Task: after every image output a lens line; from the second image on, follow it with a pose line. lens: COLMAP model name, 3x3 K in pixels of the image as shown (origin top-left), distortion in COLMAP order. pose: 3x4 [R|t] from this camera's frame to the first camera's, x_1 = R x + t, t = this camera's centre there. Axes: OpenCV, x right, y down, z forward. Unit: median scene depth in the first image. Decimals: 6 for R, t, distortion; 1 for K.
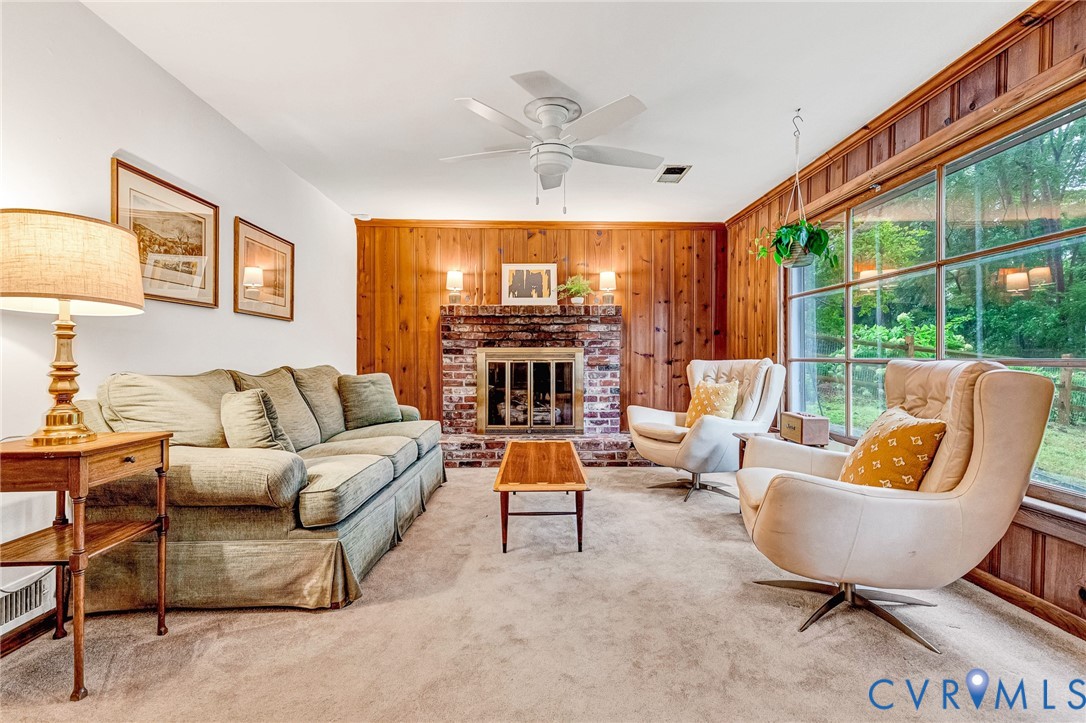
lens RADIAL K [[501.2, 0, 564.1], [0, 501.2, 362.7], [0, 0, 1]] dist [0.002910, 0.000106]
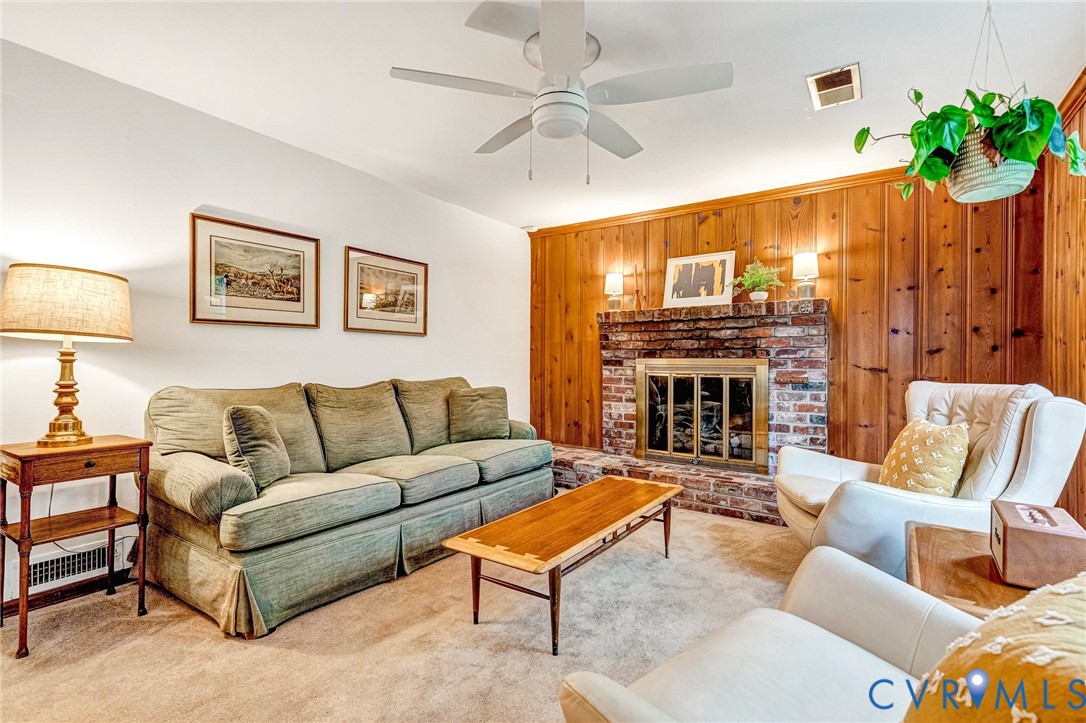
lens RADIAL K [[501.2, 0, 564.1], [0, 501.2, 362.7], [0, 0, 1]] dist [0.002910, 0.000106]
pose [[0.808896, 0.006982, -0.587911, 0.235566], [-0.011556, 0.999925, -0.004025, -0.017715], [0.587839, 0.010050, 0.808916, 0.220491]]
